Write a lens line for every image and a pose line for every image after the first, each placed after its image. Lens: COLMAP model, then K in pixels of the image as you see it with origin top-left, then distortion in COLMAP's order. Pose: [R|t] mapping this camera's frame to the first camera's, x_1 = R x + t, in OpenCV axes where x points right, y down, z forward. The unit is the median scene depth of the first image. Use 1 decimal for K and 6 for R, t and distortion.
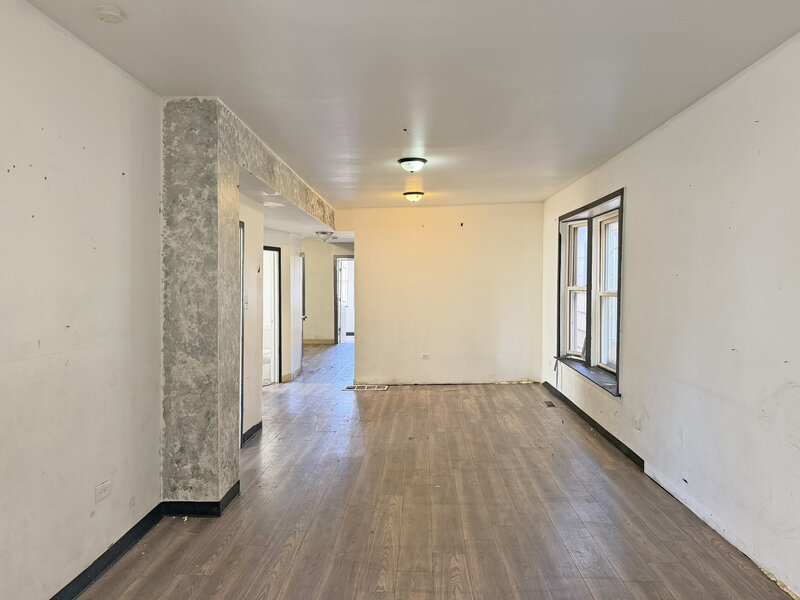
lens RADIAL K [[561.0, 0, 399.4], [0, 561.0, 297.1], [0, 0, 1]] dist [0.047774, -0.044613]
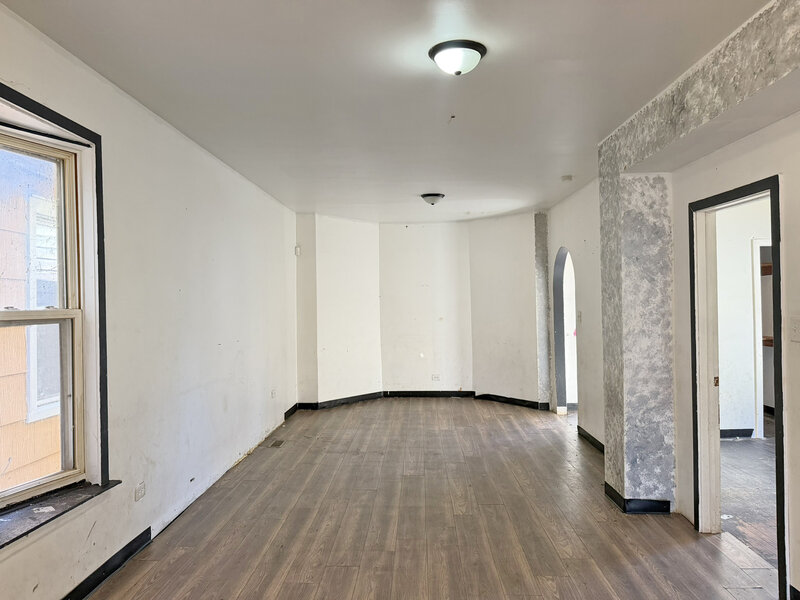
lens RADIAL K [[561.0, 0, 400.8], [0, 561.0, 301.4], [0, 0, 1]] dist [0.047774, -0.044613]
pose [[-0.999944, 0.007008, -0.007981, 0.100176], [0.006835, 0.999747, 0.021412, -0.035934], [0.008129, 0.021356, -0.999739, 1.897668]]
